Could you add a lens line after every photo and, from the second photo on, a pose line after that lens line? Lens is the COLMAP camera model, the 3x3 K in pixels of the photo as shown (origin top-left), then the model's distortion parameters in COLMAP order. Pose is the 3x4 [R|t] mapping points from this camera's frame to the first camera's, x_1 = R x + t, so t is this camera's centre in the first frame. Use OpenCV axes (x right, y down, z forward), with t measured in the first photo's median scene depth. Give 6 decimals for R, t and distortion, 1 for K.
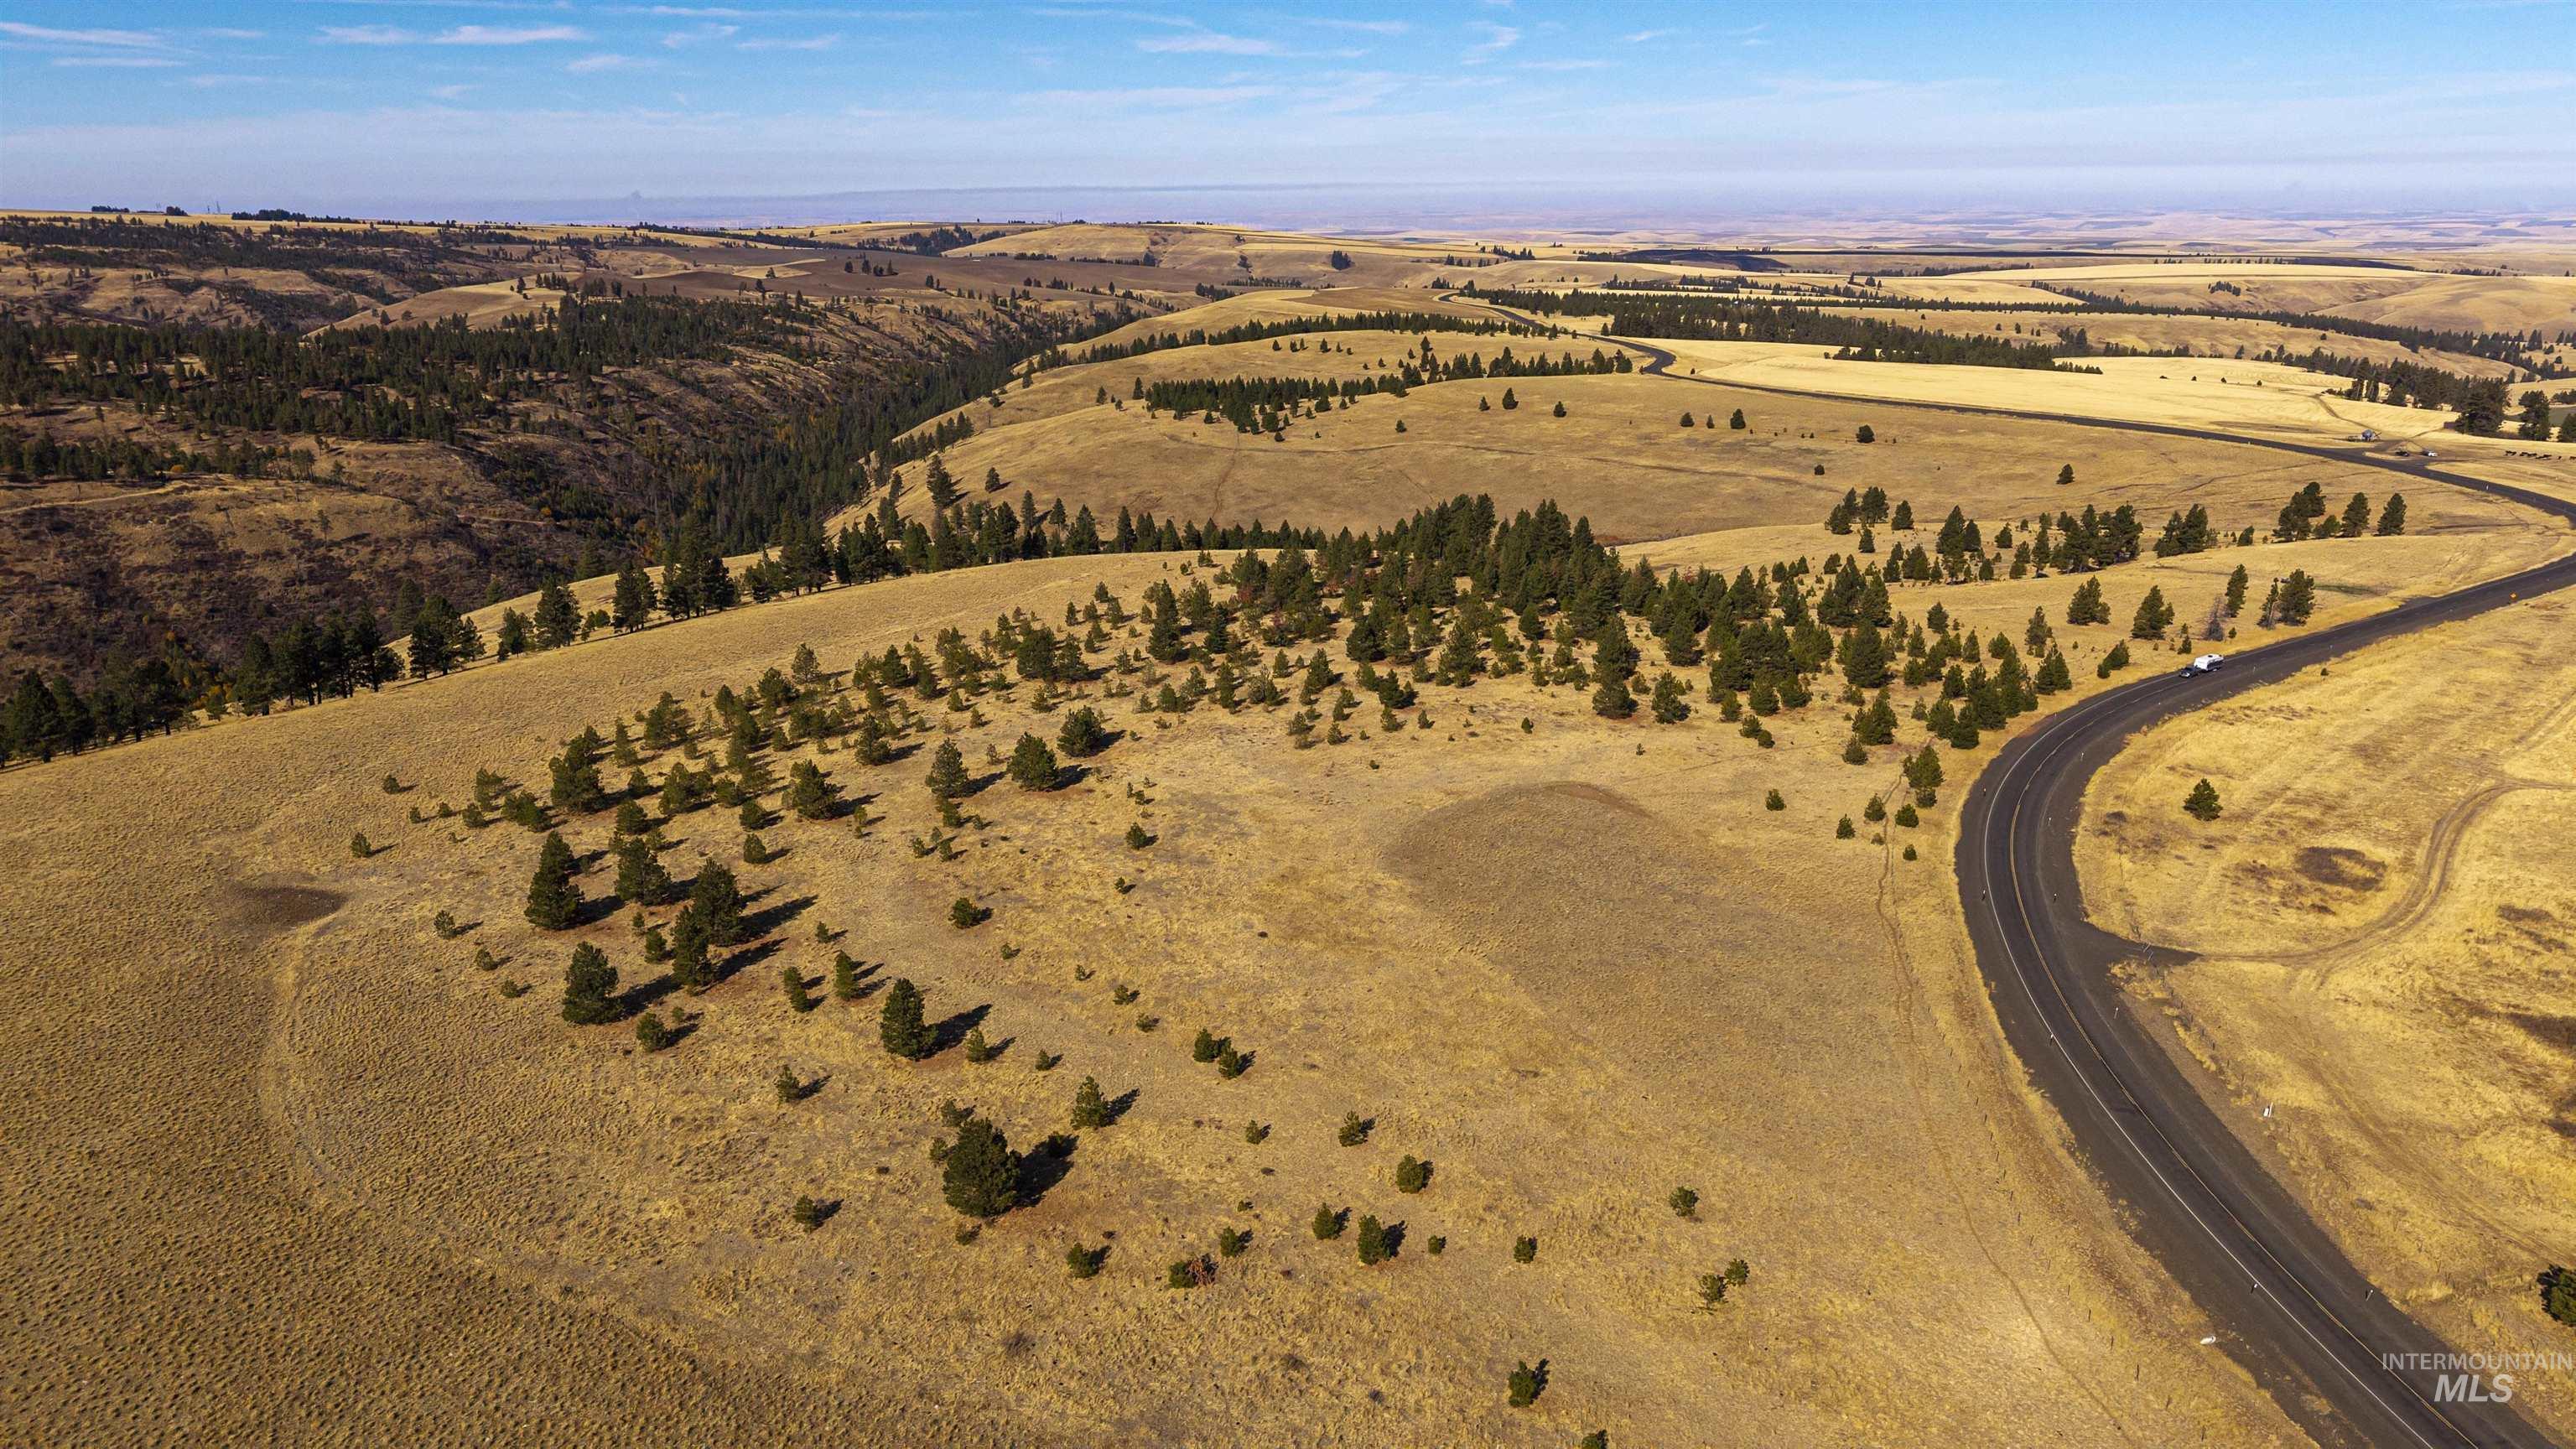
lens RADIAL K [[1733.0, 0, 1279.9], [0, 1733.0, 690.5], [0, 0, 1]] dist [0.042705, -0.055577]
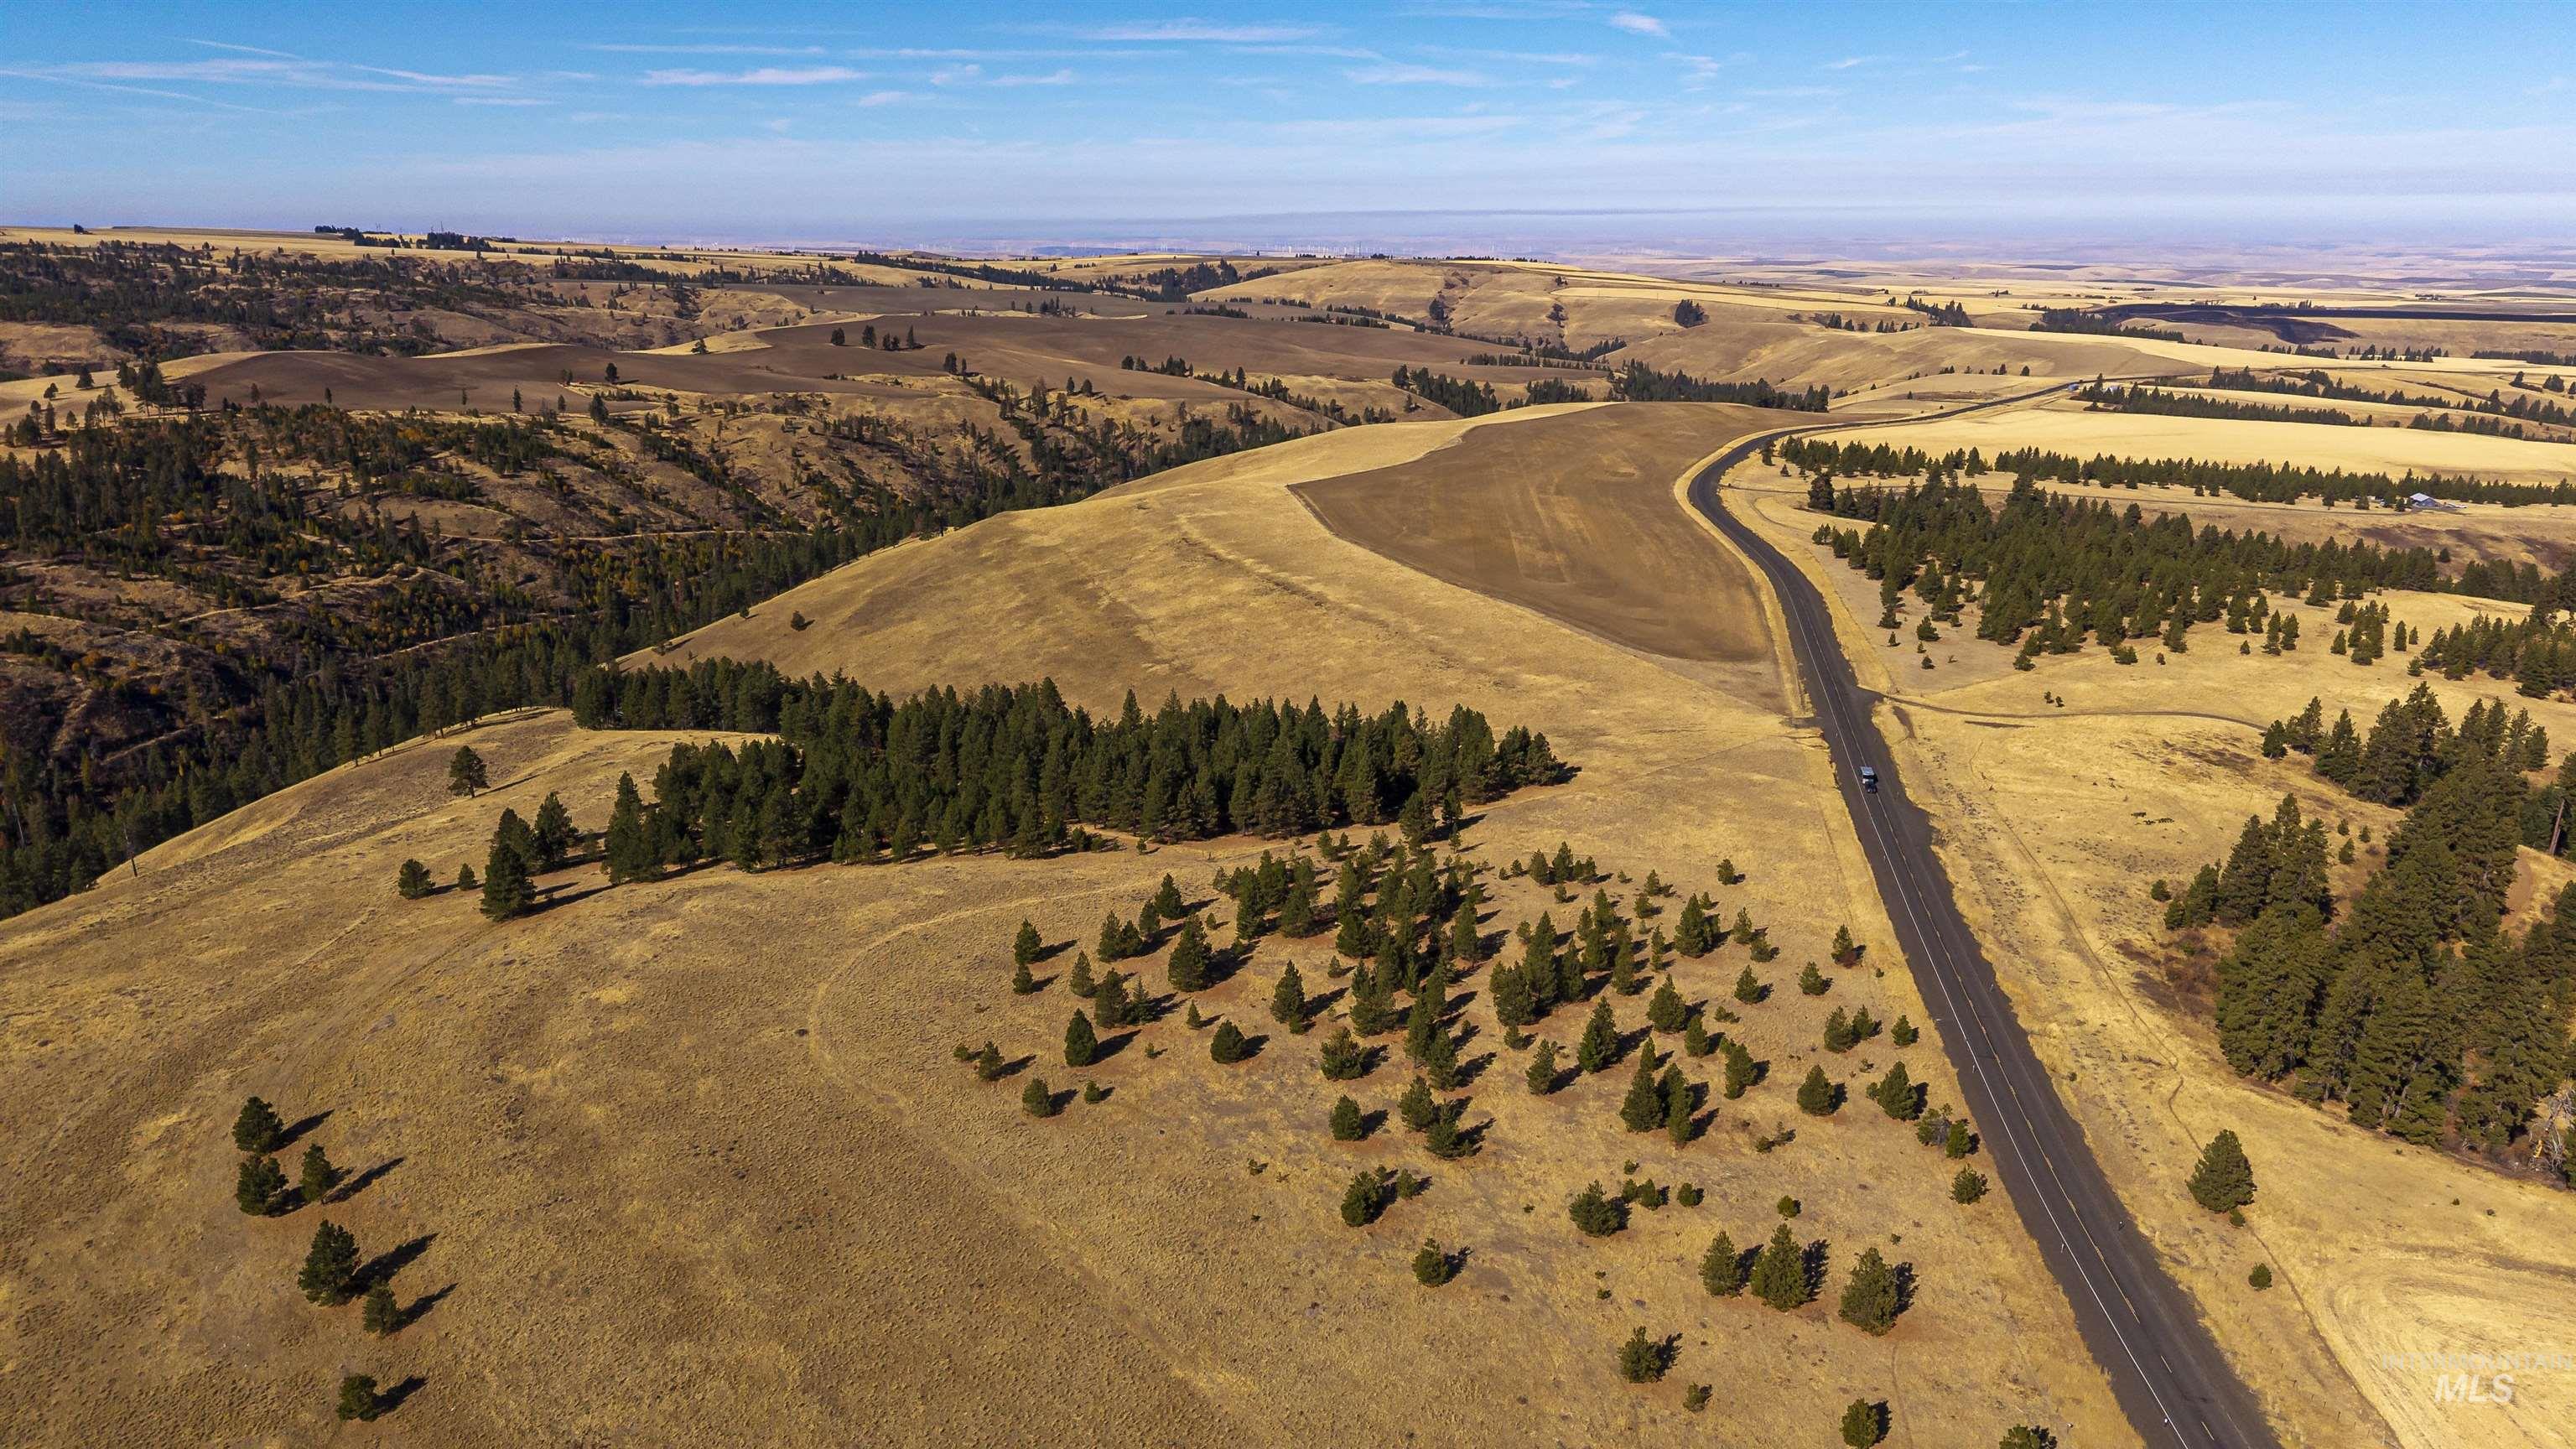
lens RADIAL K [[1725.2, 0, 1282.0], [0, 1725.2, 735.9], [0, 0, 1]] dist [0.012761, -0.006774]
pose [[0.973399, 0.072036, -0.217497, 0.091497], [-0.069134, 0.997388, 0.020935, -0.165390], [0.218437, -0.005342, 0.975836, 0.559314]]
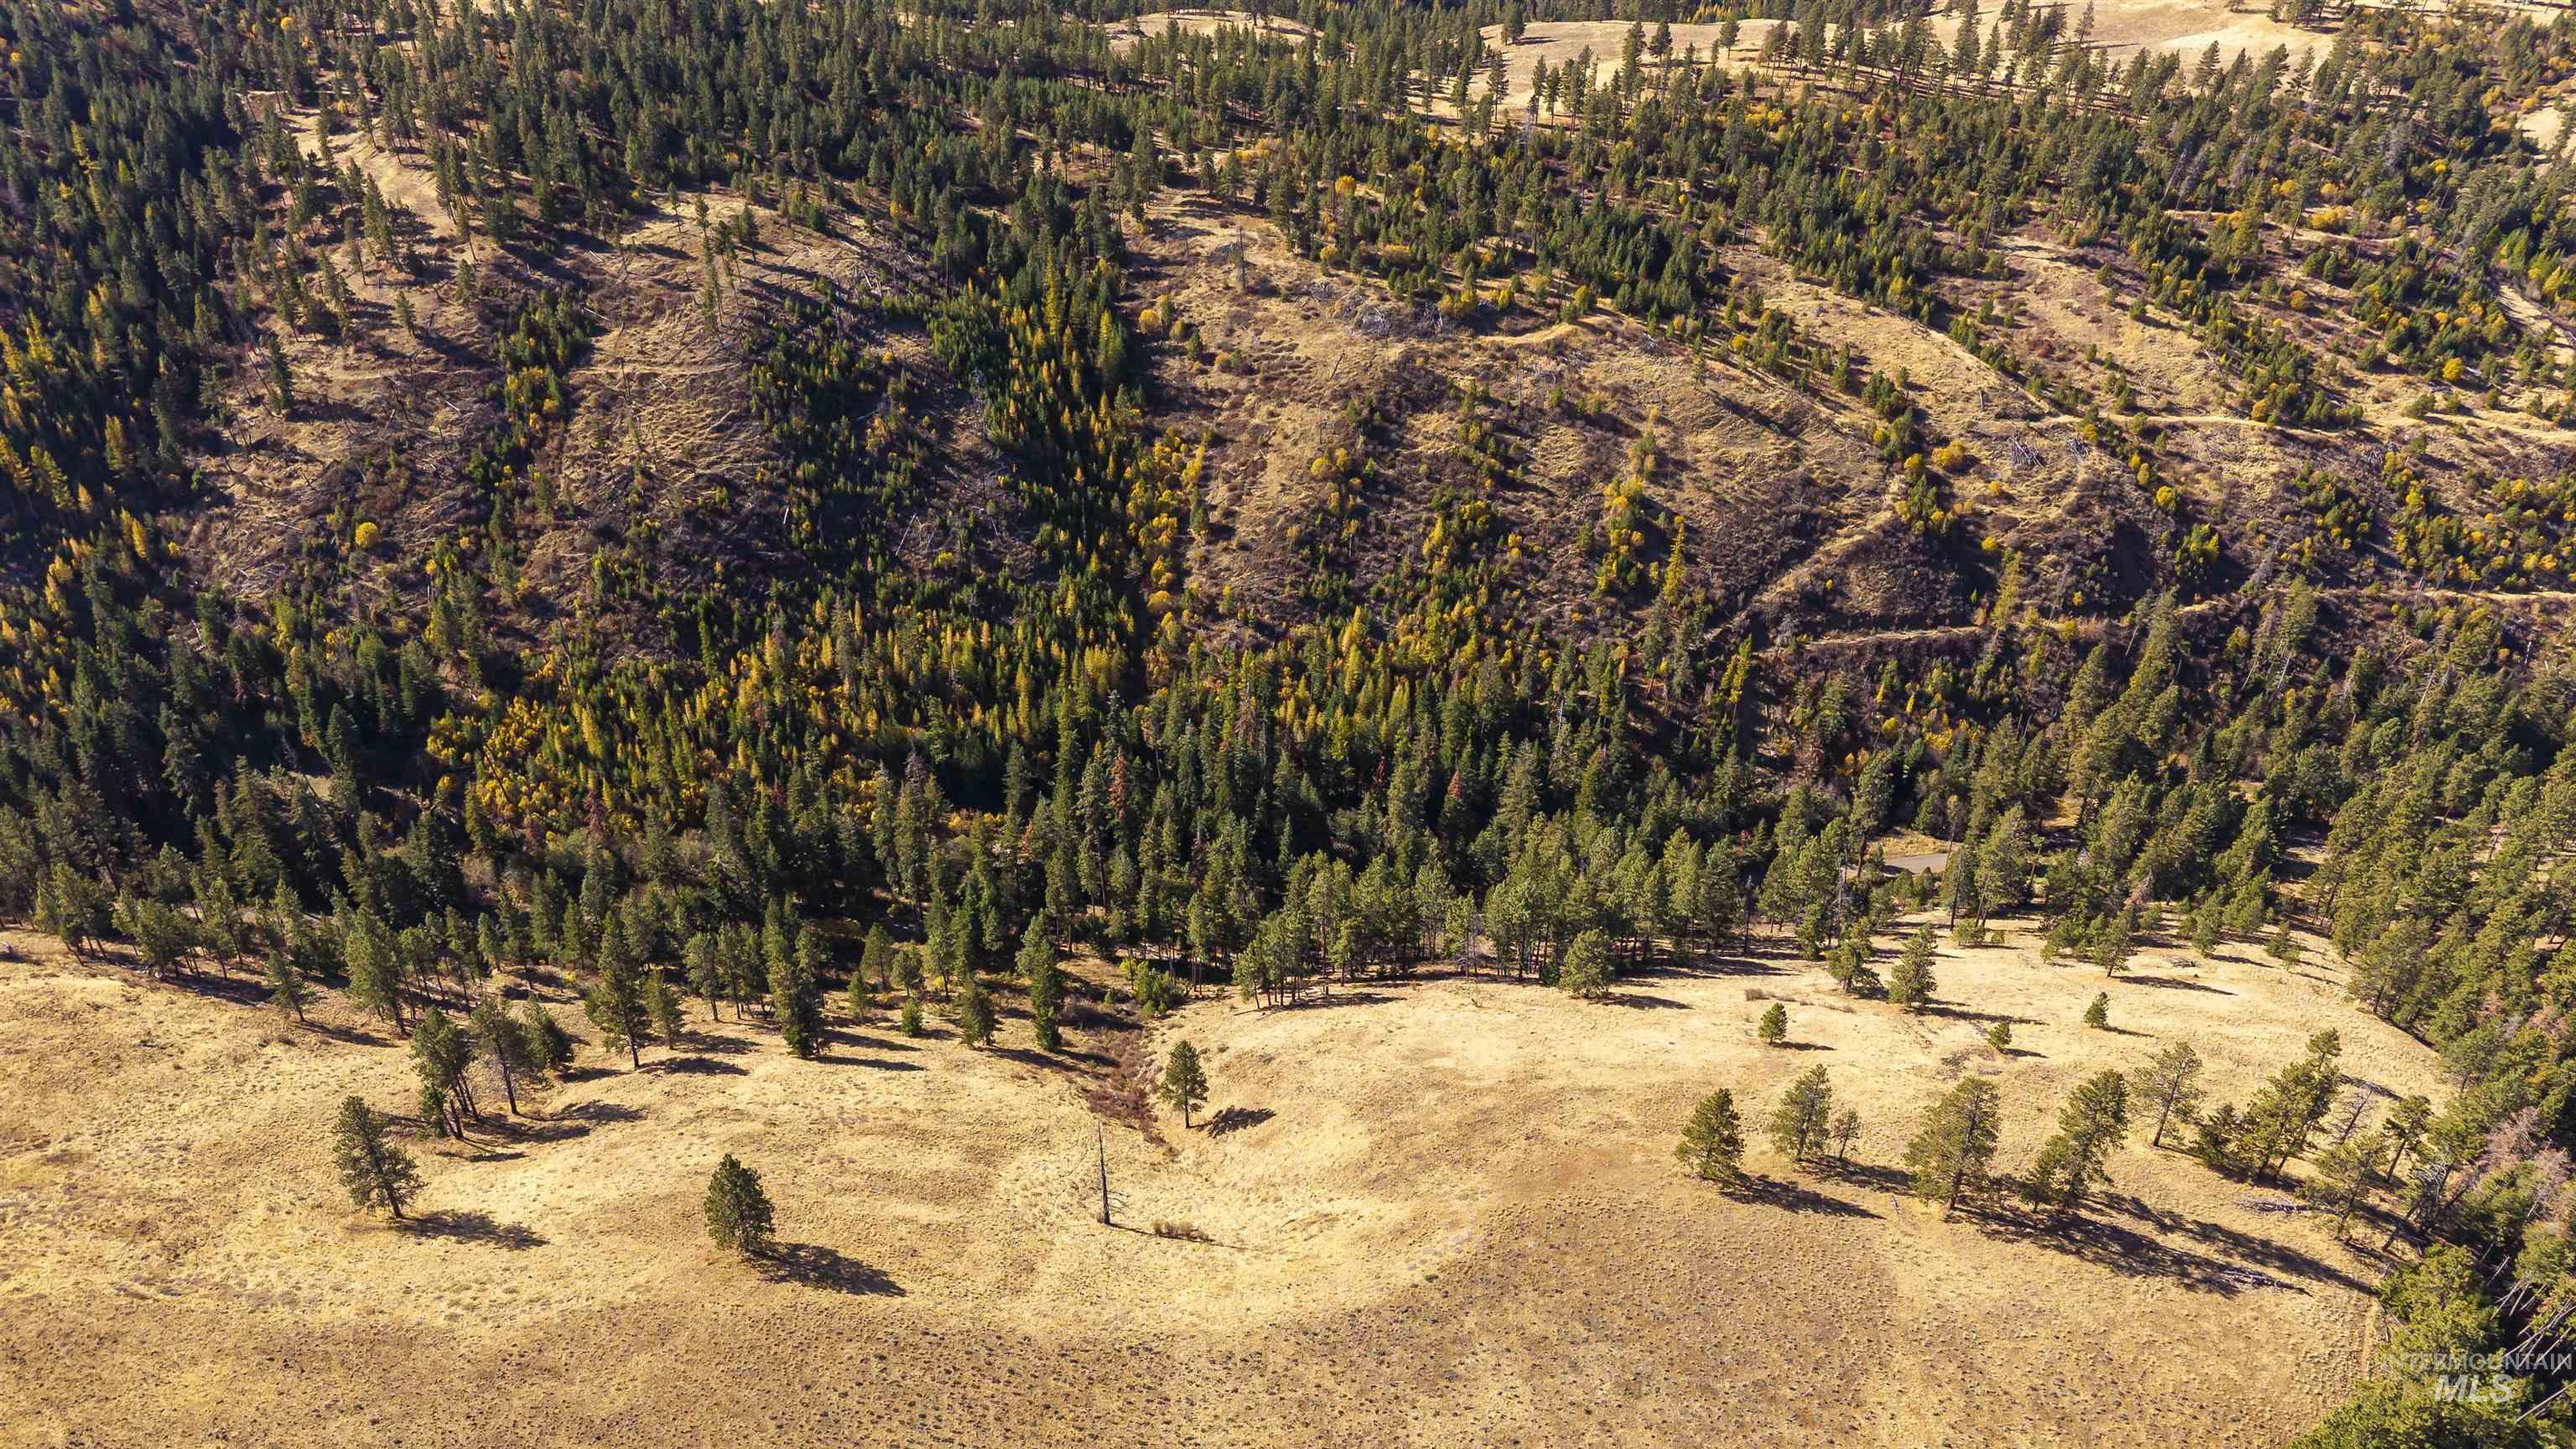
lens RADIAL K [[1845.3, 0, 1208.1], [0, 1845.3, 788.0], [0, 0, 1]] dist [0.055962, -0.057072]
pose [[0.086253, 0.538809, -0.838001, -0.013020], [-0.298302, 0.816513, 0.494289, -0.211789], [0.950566, 0.207343, 0.231154, 0.720526]]
